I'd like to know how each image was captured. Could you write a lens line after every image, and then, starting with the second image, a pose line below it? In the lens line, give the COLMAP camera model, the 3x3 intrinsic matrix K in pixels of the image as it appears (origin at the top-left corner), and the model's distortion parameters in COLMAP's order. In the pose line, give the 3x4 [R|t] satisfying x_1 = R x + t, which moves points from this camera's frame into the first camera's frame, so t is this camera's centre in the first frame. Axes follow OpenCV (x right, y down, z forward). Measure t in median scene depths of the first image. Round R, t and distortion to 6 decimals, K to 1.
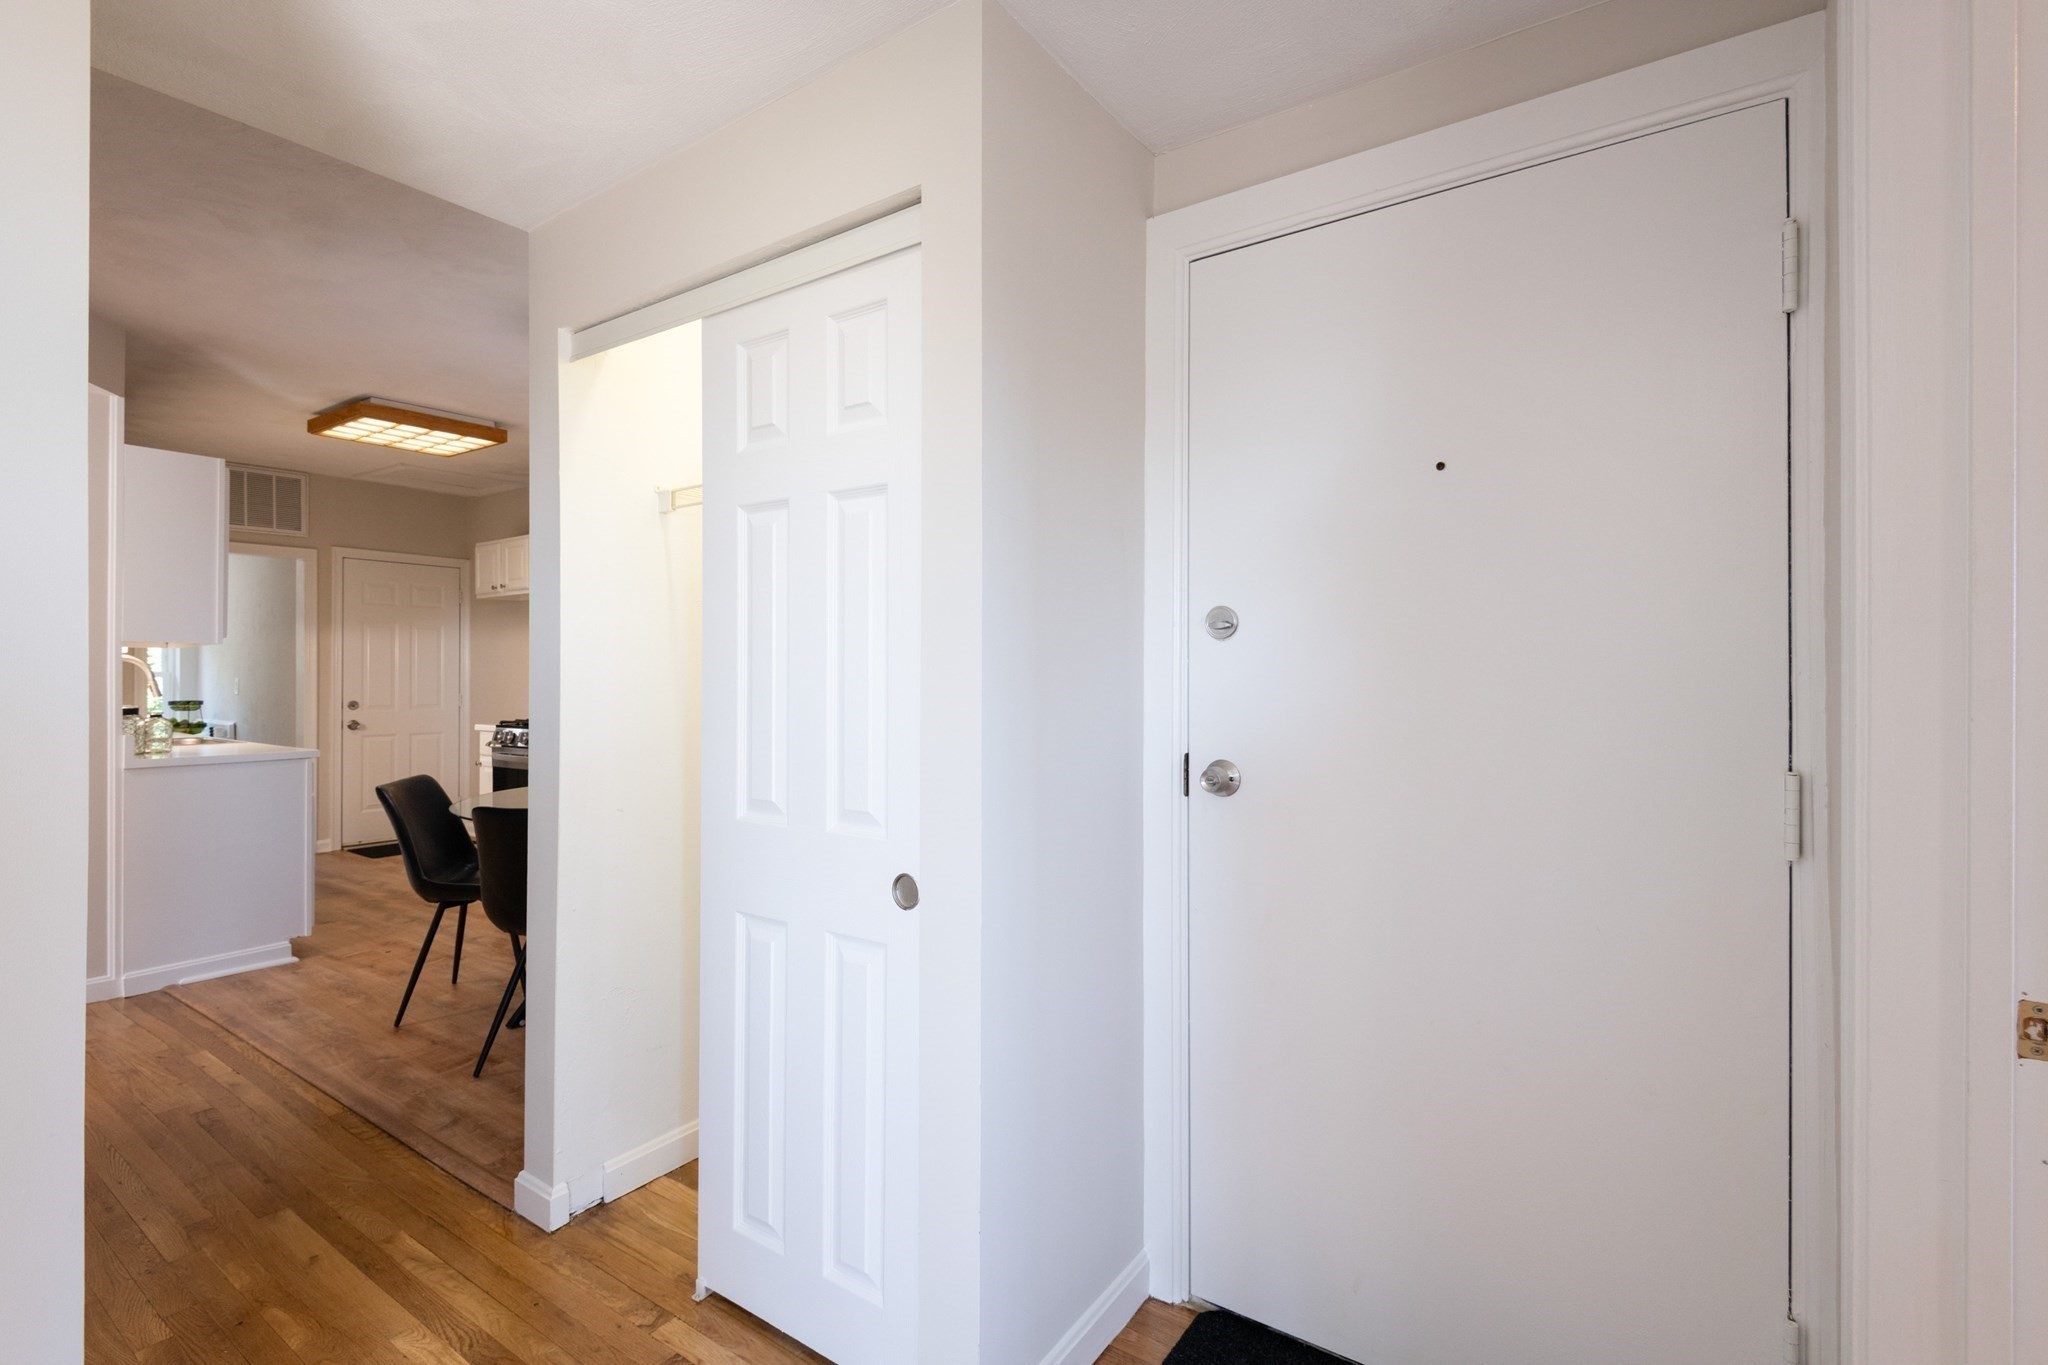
lens RADIAL K [[938.2, 0, 1002.3], [0, 938.2, 675.7], [0, 0, 1]] dist [0.009236, -0.005095]
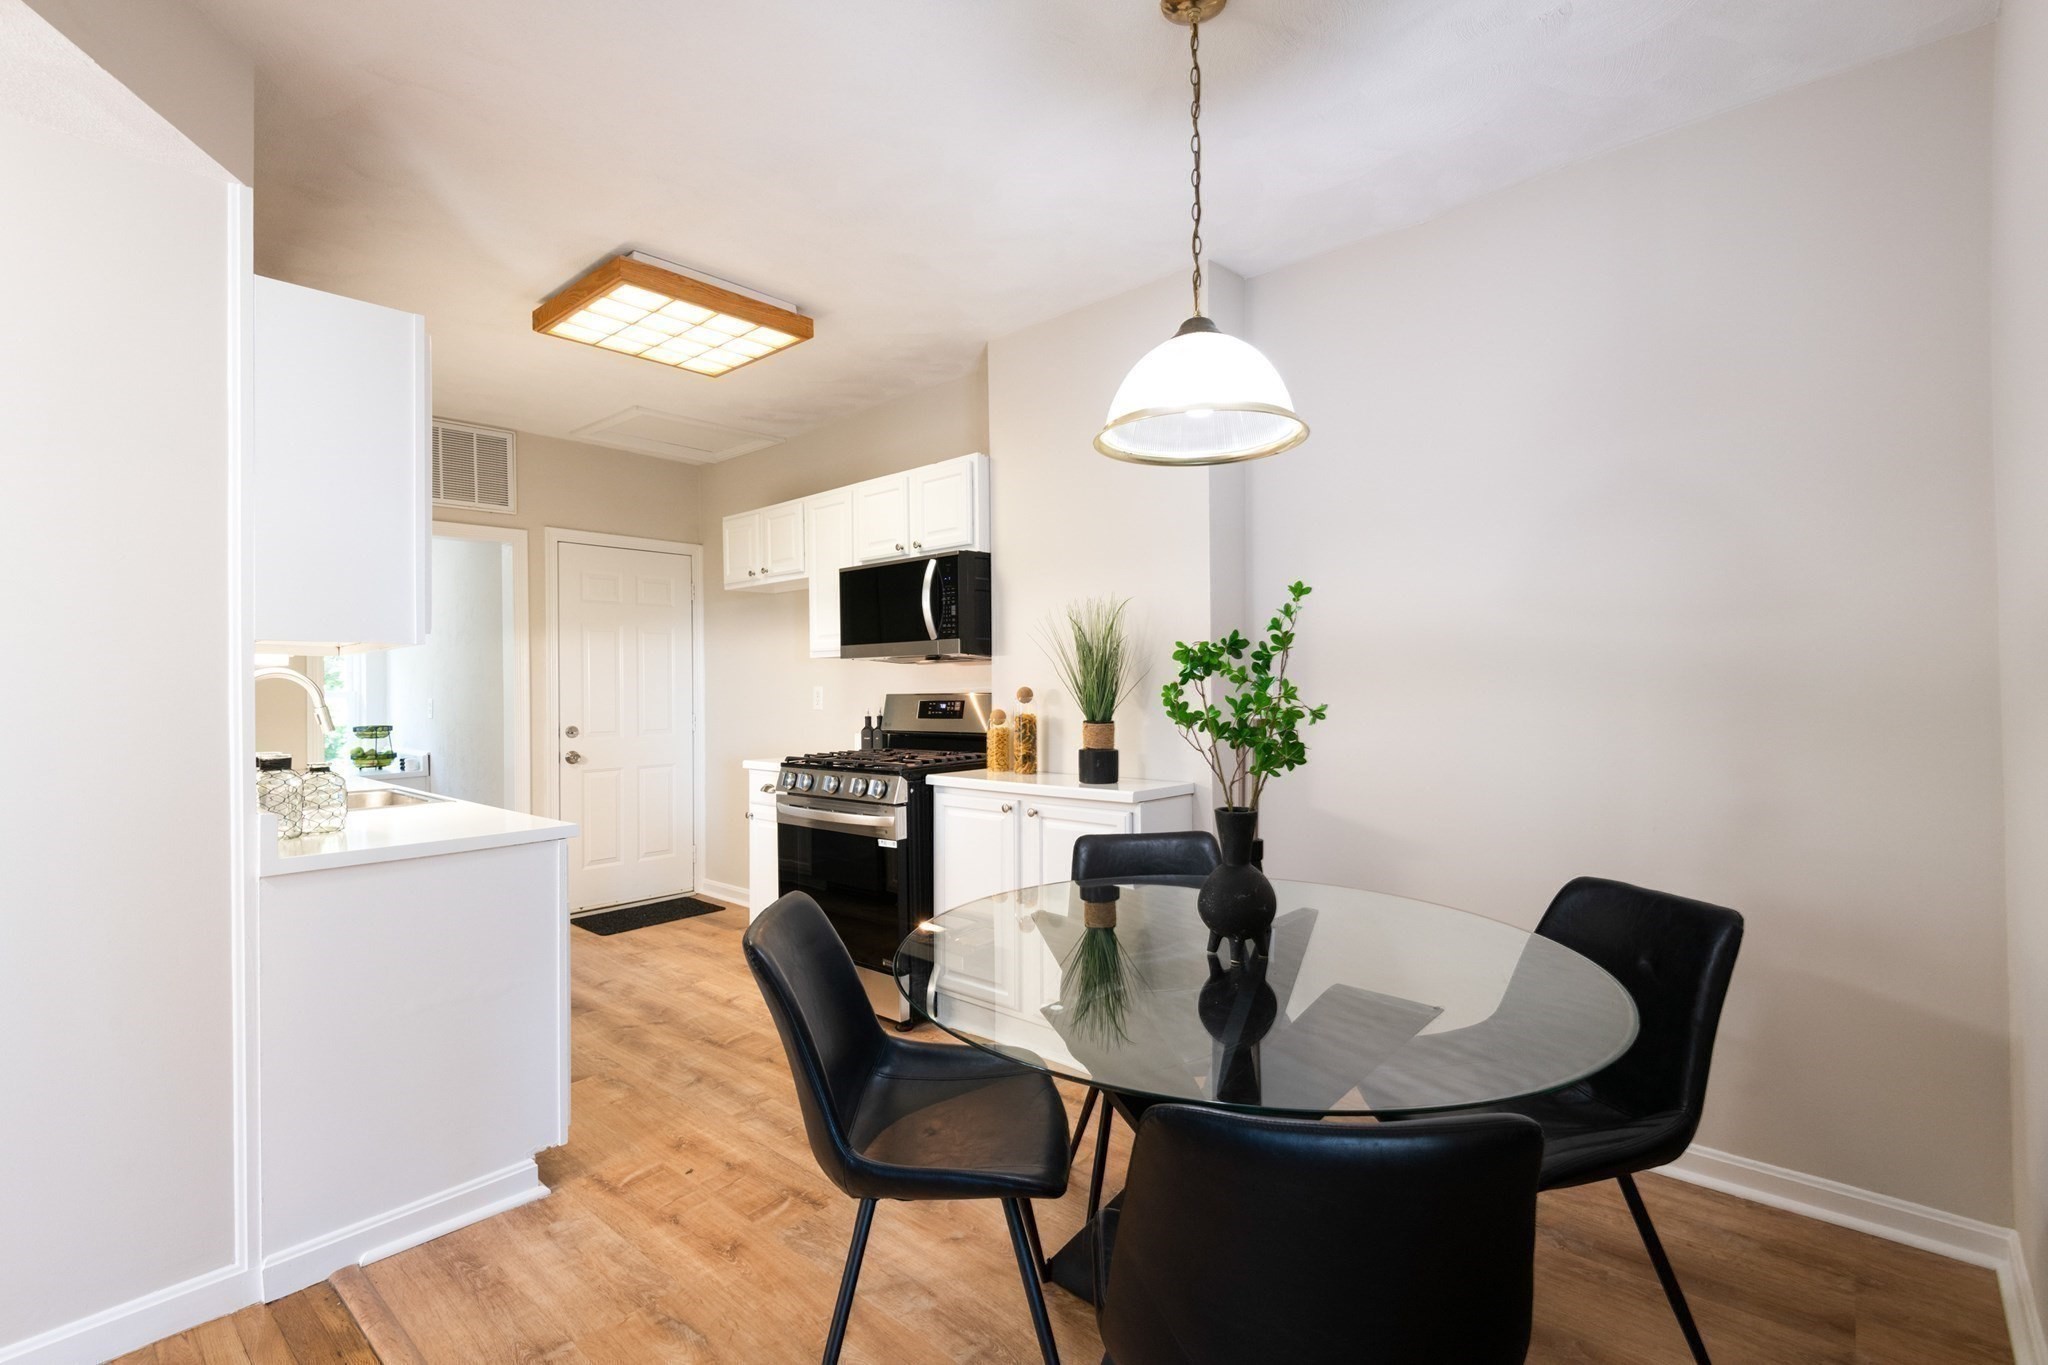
lens RADIAL K [[938.2, 0, 1028.3], [0, 938.2, 682.4], [0, 0, 1]] dist [0.009236, -0.005095]
pose [[0.993994, -0.012187, -0.108757, -0.287716], [0.011992, 0.999925, -0.002443, -0.003671], [0.108779, 0.001124, 0.994065, 0.338501]]
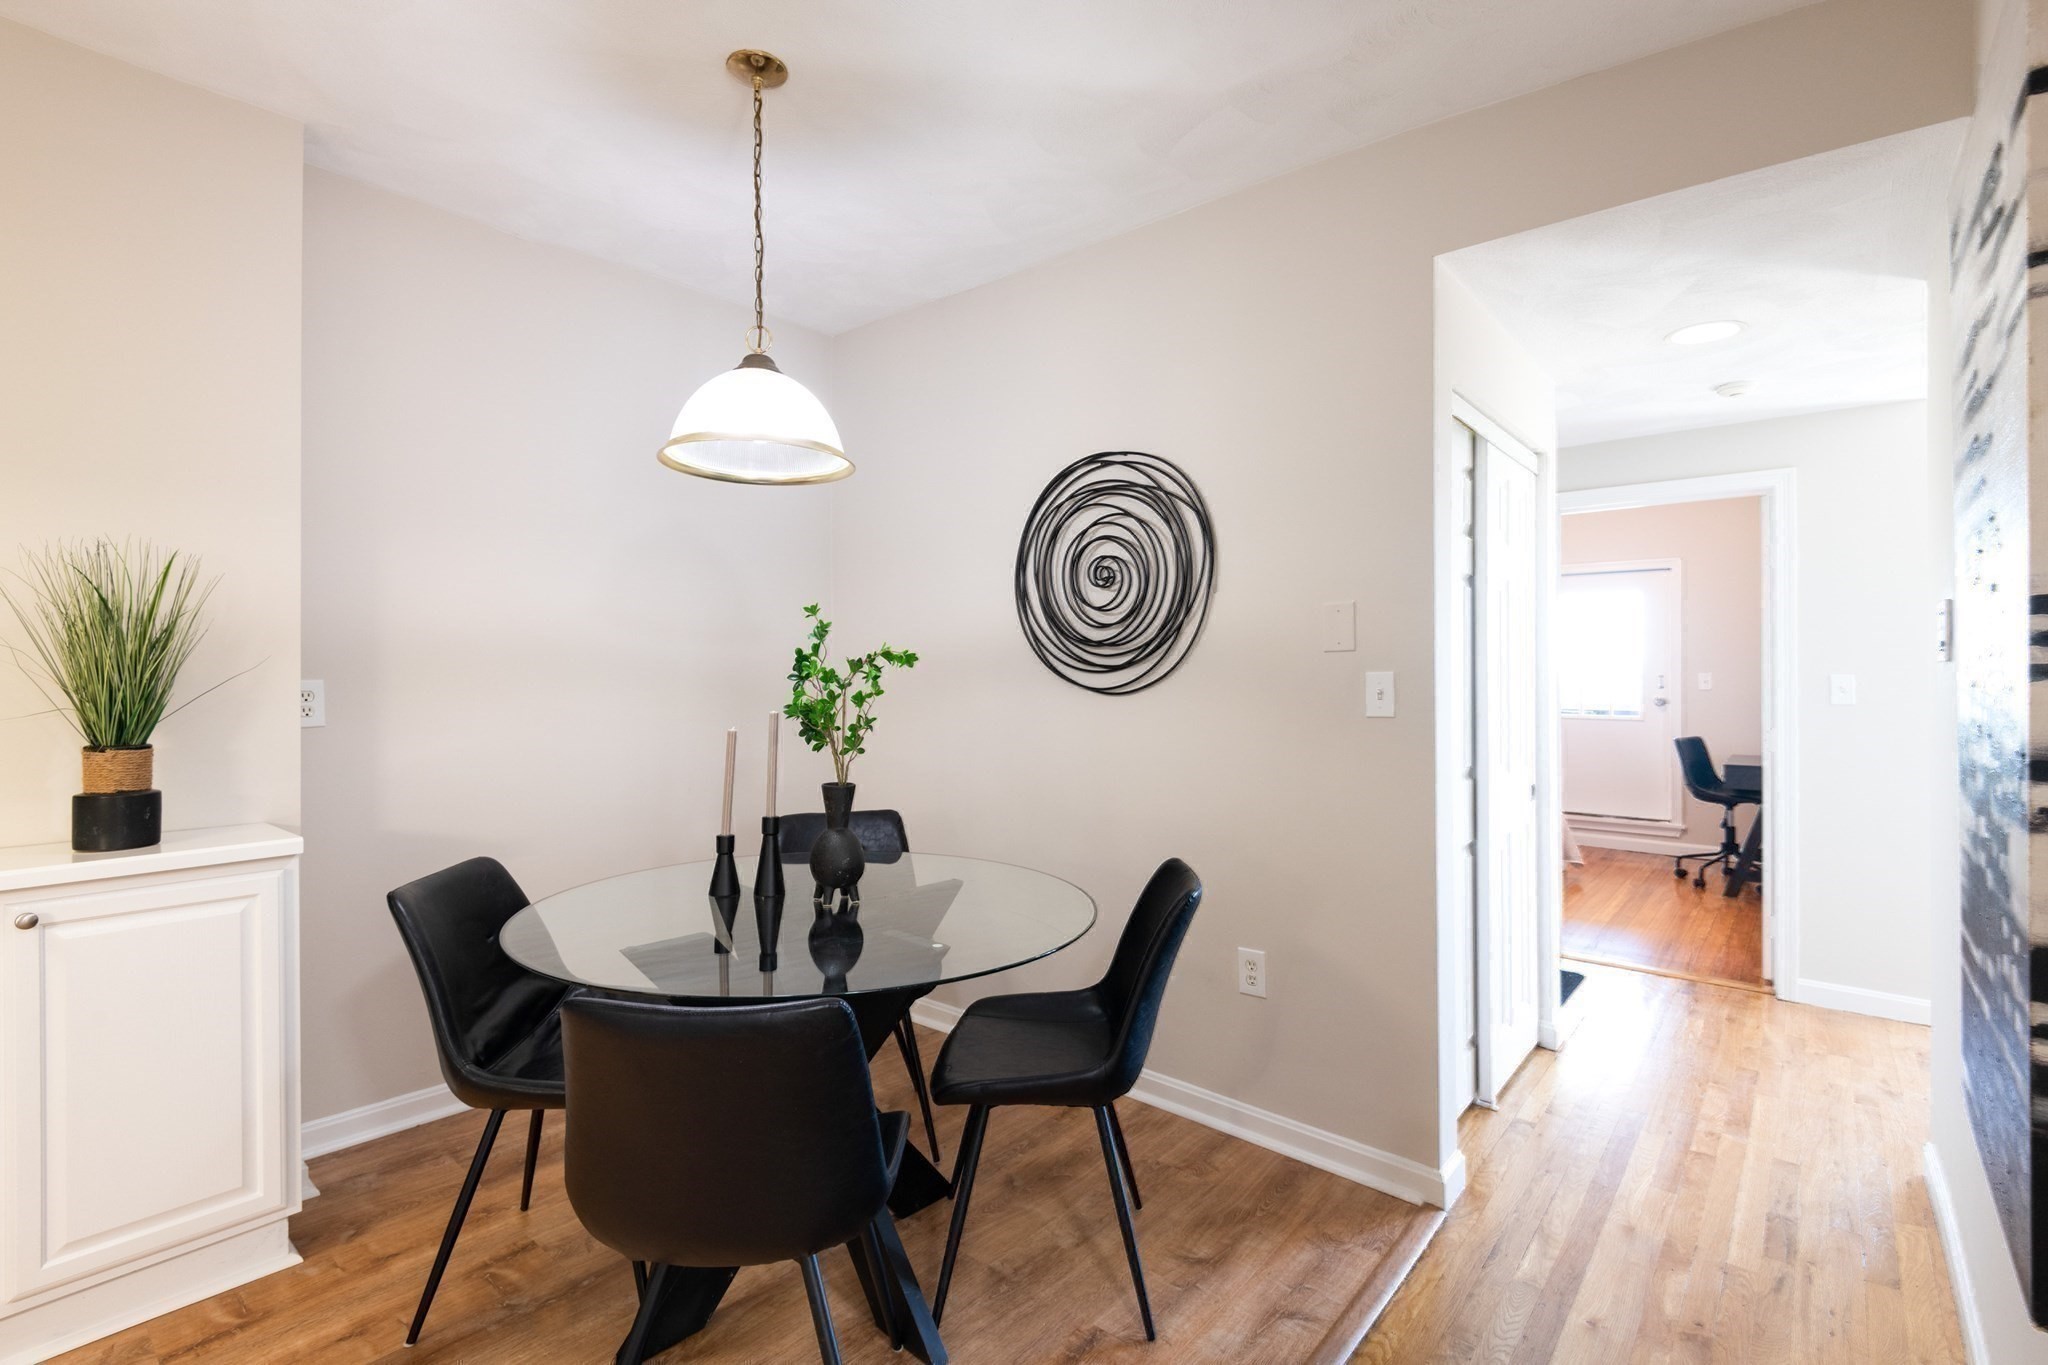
lens RADIAL K [[938.2, 0, 1012.6], [0, 938.2, 681.2], [0, 0, 1]] dist [0.009236, -0.005095]
pose [[0.087150, -0.006712, 0.996173, -0.631282], [-0.002822, 0.999972, 0.006985, -0.008491], [-0.996191, -0.003420, 0.087129, 0.551950]]
